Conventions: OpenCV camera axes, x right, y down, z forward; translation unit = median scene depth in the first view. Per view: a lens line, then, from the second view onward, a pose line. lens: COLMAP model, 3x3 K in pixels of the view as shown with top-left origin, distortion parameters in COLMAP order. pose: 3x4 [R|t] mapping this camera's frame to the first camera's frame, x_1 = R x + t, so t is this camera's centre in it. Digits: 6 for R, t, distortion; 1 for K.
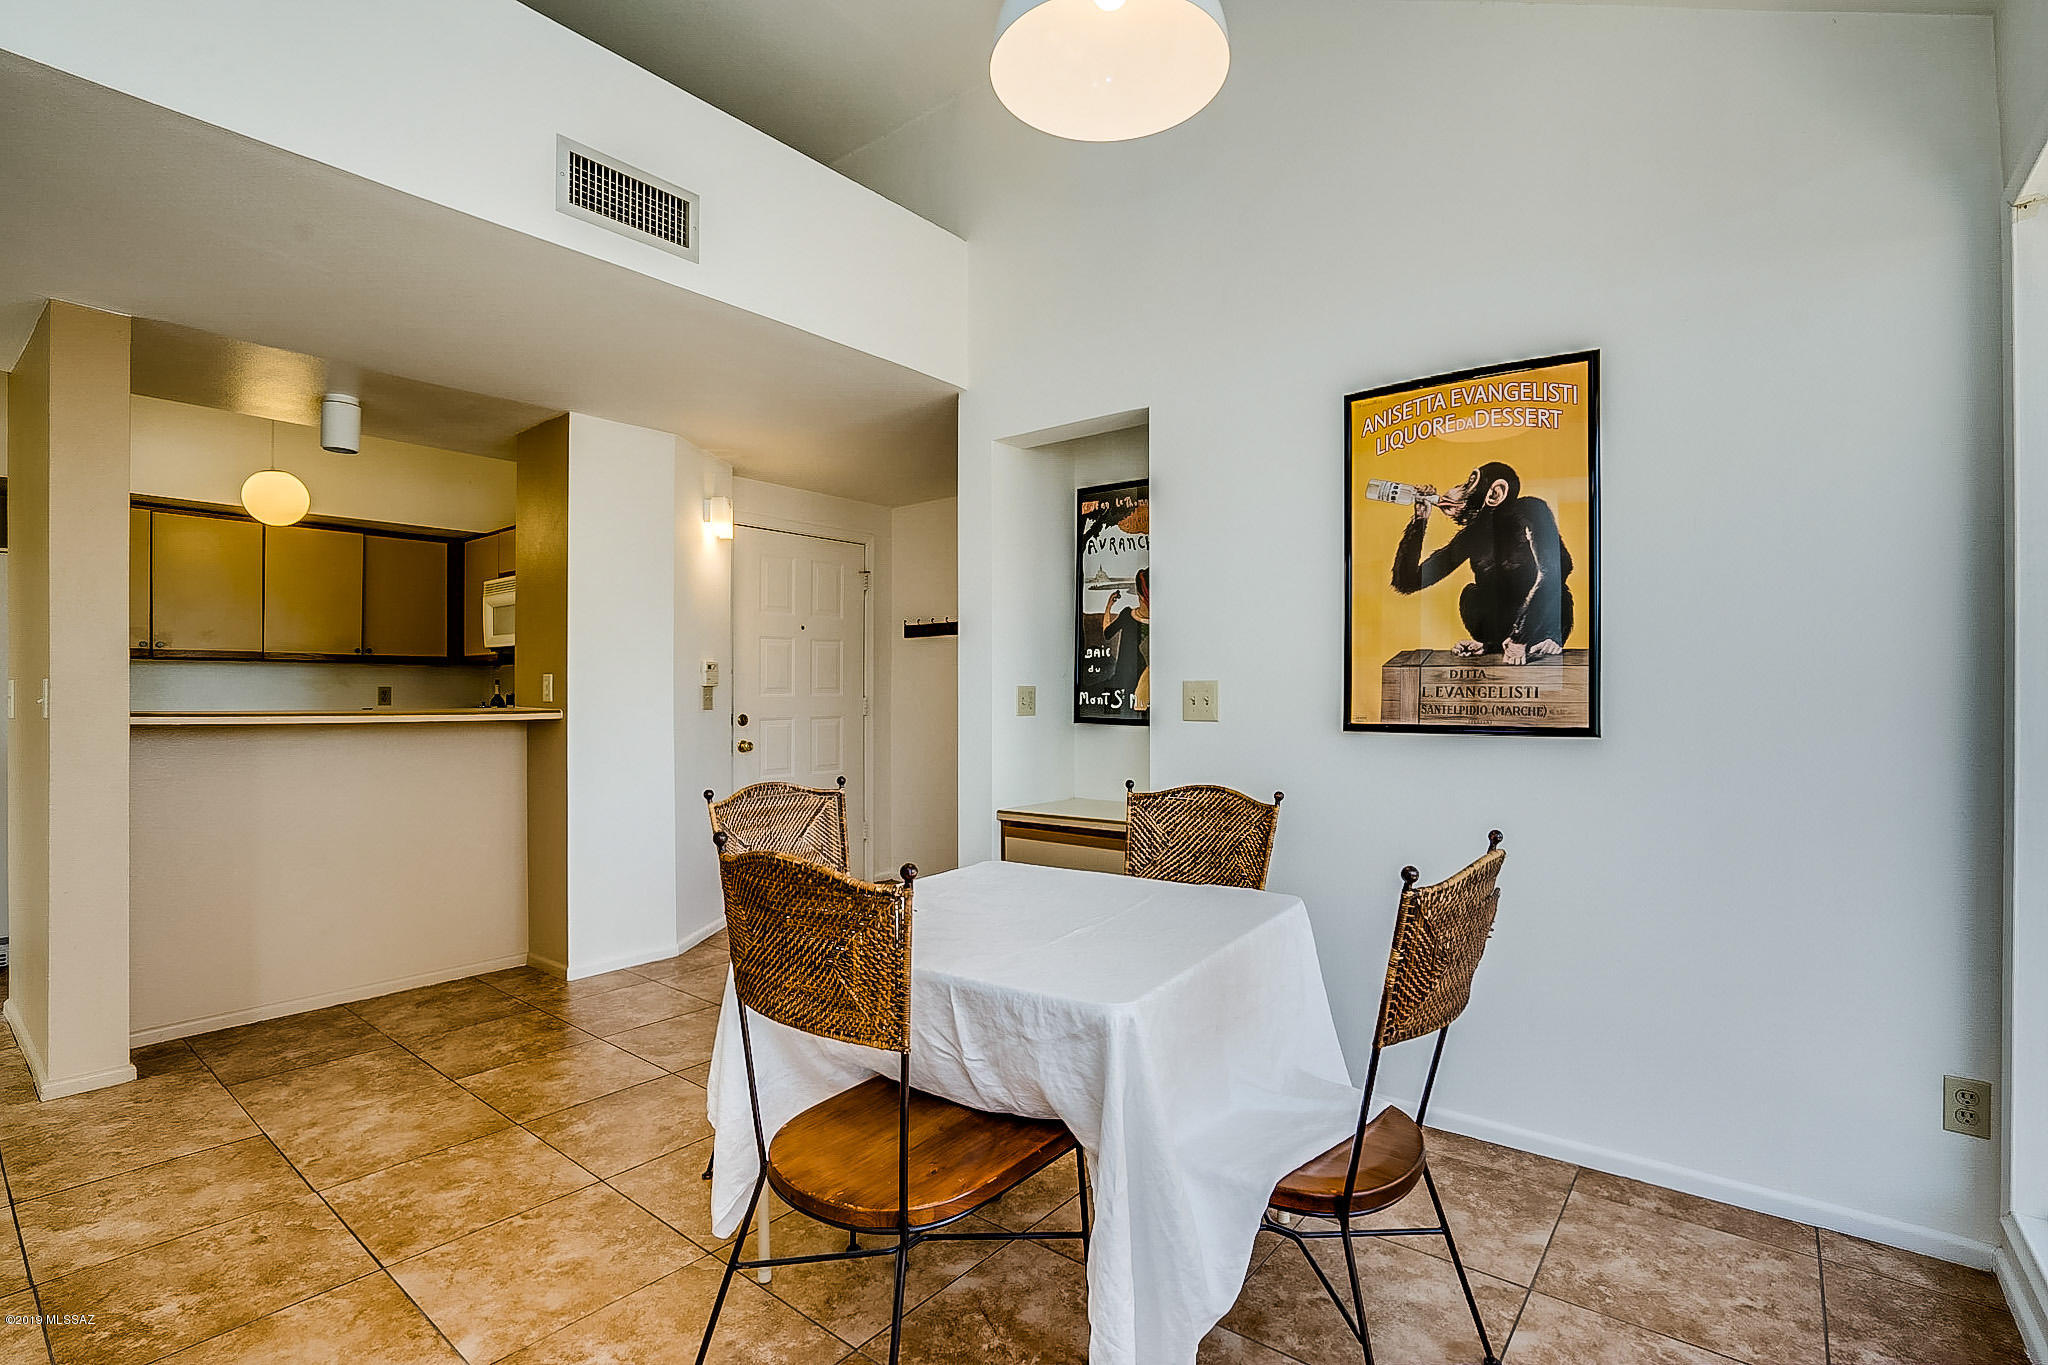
lens RADIAL K [[974.1, 0, 1051.9], [0, 974.1, 690.2], [0, 0, 1]] dist [-0.033164, 0.000745]
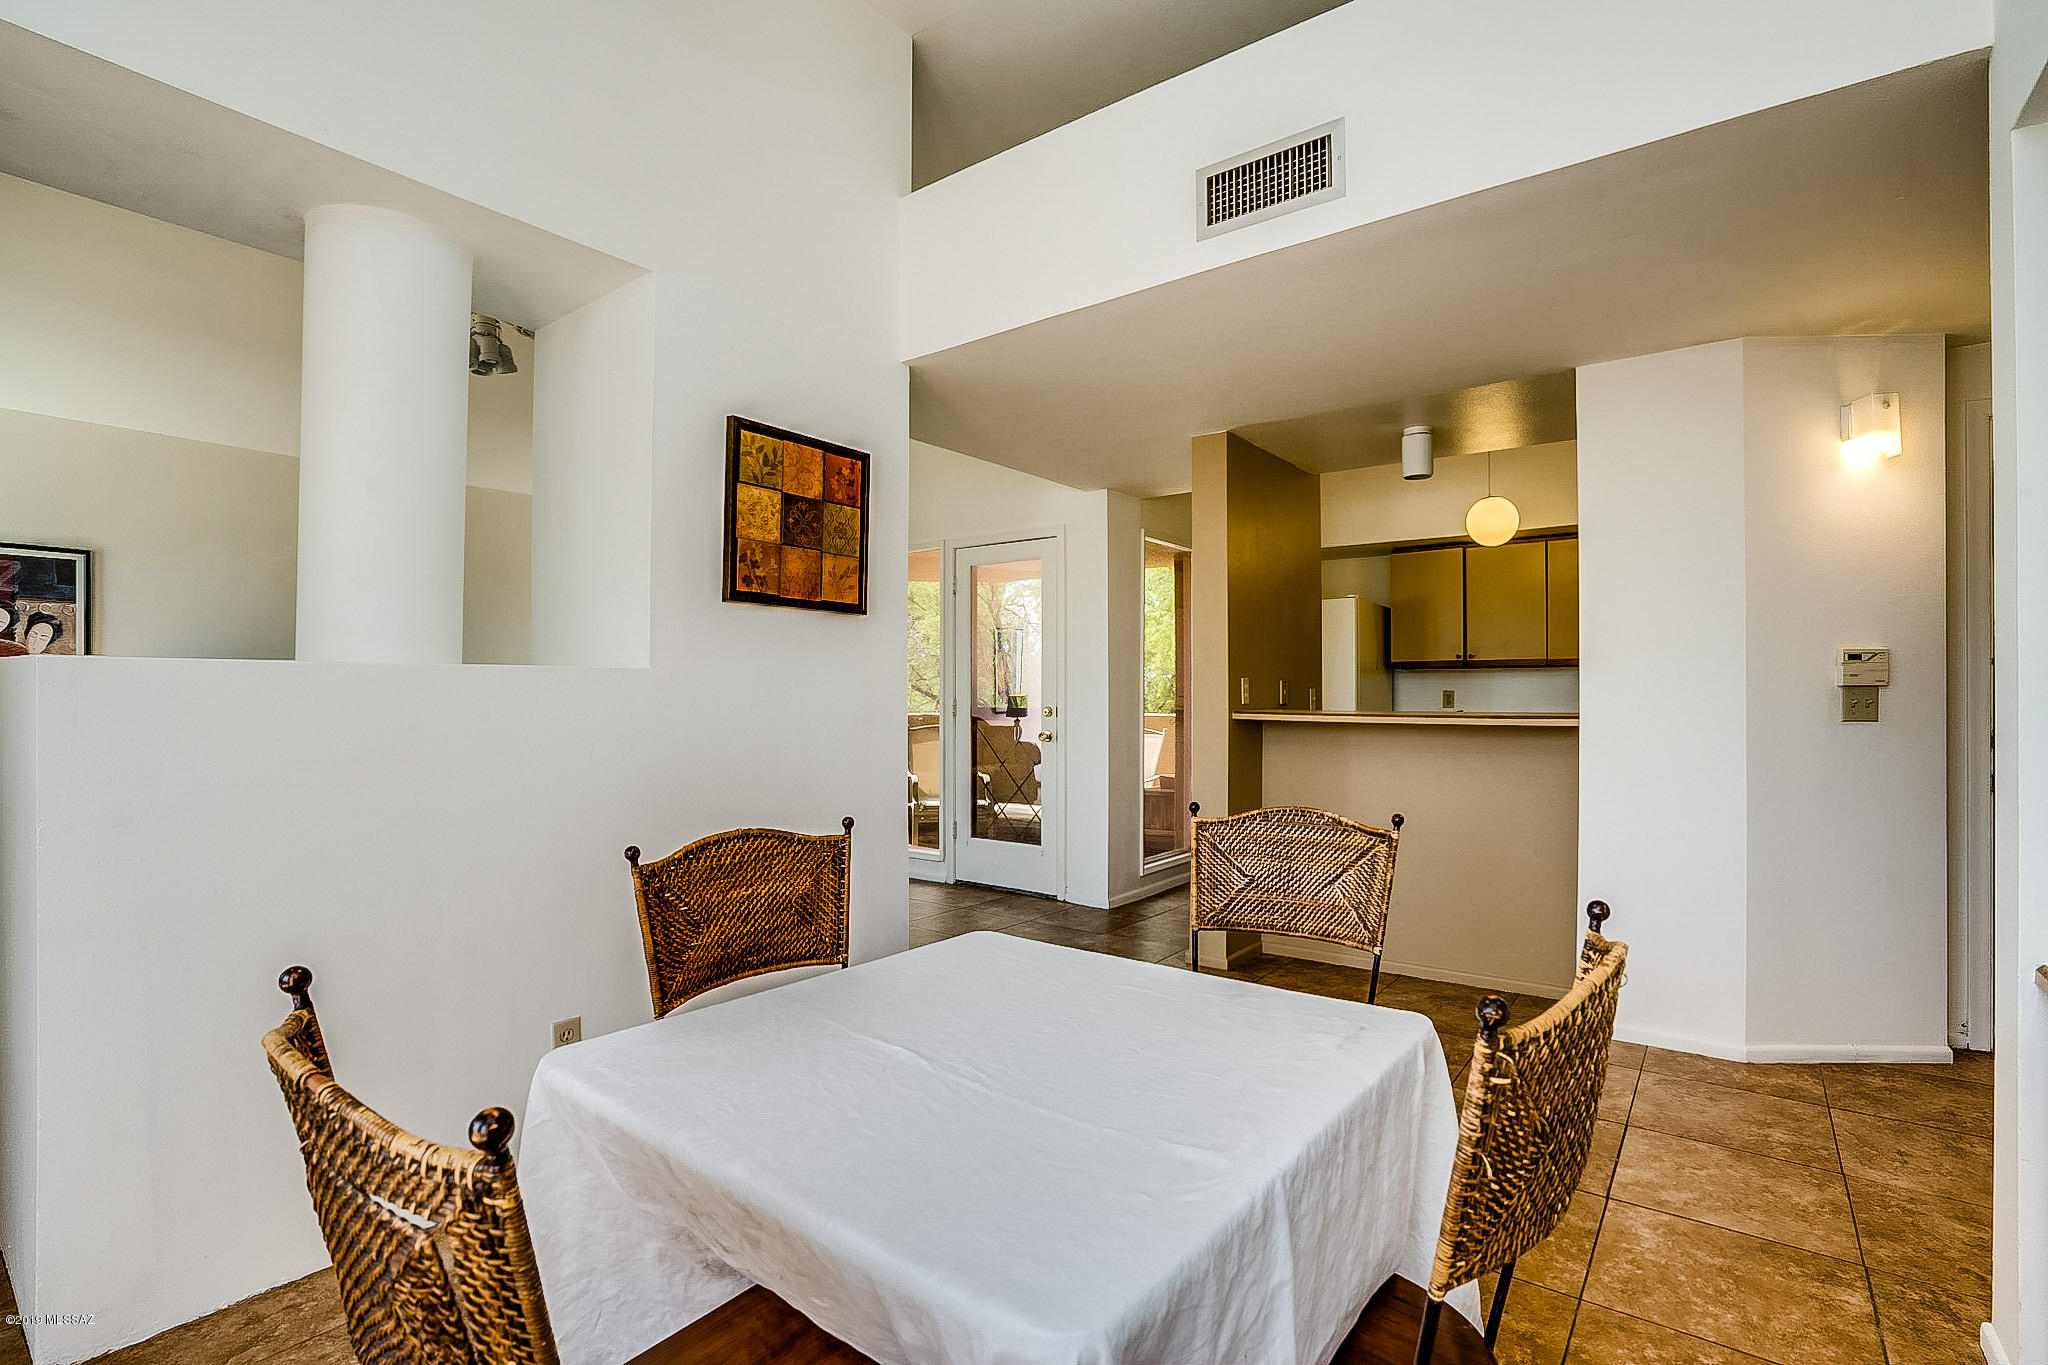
lens RADIAL K [[974.1, 0, 1051.9], [0, 974.1, 690.2], [0, 0, 1]] dist [-0.033164, 0.000745]
pose [[0.025321, -0.006284, -0.999660, 0.484053], [0.004152, 0.999972, -0.006181, 0.001276], [0.999671, -0.003994, 0.025346, 0.722896]]
